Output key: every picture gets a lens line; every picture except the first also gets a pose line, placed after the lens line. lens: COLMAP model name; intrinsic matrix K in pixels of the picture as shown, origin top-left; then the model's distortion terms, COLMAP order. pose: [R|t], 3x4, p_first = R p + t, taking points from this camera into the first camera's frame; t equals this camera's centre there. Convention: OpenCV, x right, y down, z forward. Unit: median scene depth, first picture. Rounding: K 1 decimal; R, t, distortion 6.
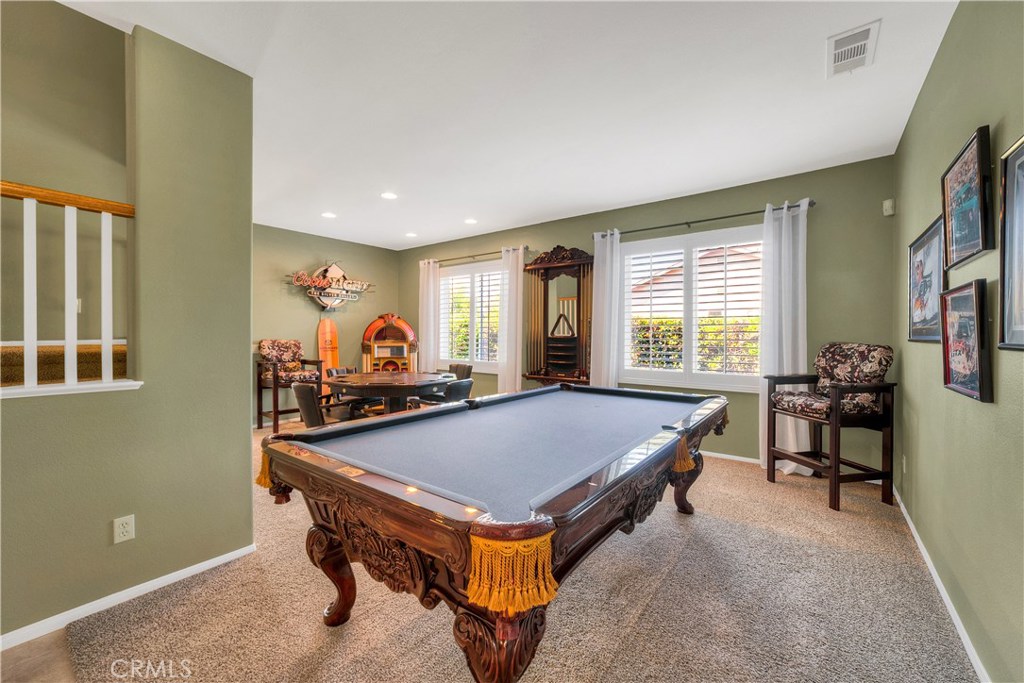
lens RADIAL K [[412.2, 0, 512.0], [0, 412.2, 341.5], [0, 0, 1]] dist [-0.018836, -0.000007]
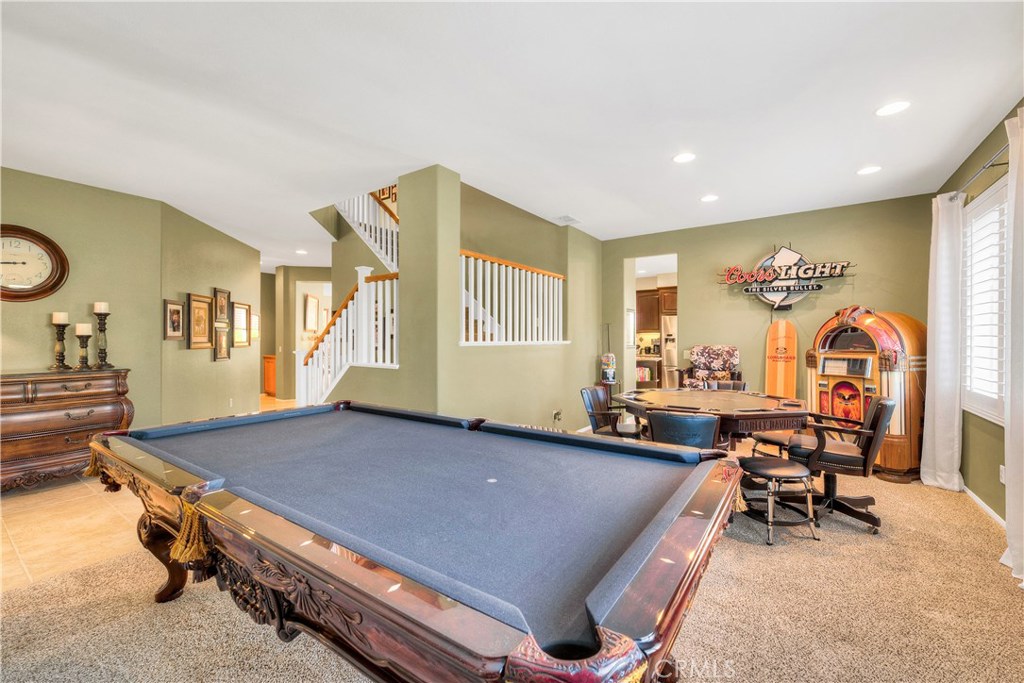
lens RADIAL K [[412.2, 0, 512.0], [0, 412.2, 341.5], [0, 0, 1]] dist [-0.018836, -0.000007]
pose [[0.036280, 0.000962, -0.999341, 0.326761], [-0.015369, 0.999882, 0.000405, -0.007371], [0.999223, 0.015344, 0.036291, 0.494046]]
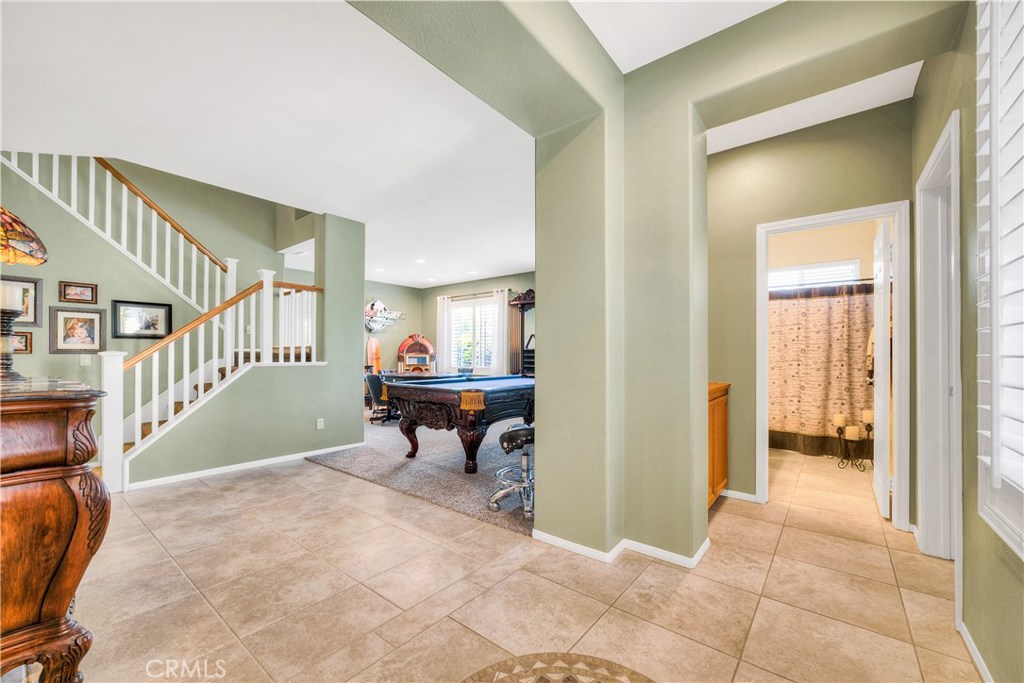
lens RADIAL K [[407.3, 0, 512.7], [0, 407.3, 355.5], [0, 0, 1]] dist [-0.001047, -0.000023]
pose [[0.999763, -0.000490, -0.021759, 0.073150], [0.000143, 0.999873, -0.015967, 0.031345], [0.021764, 0.015960, 0.999636, -0.440344]]
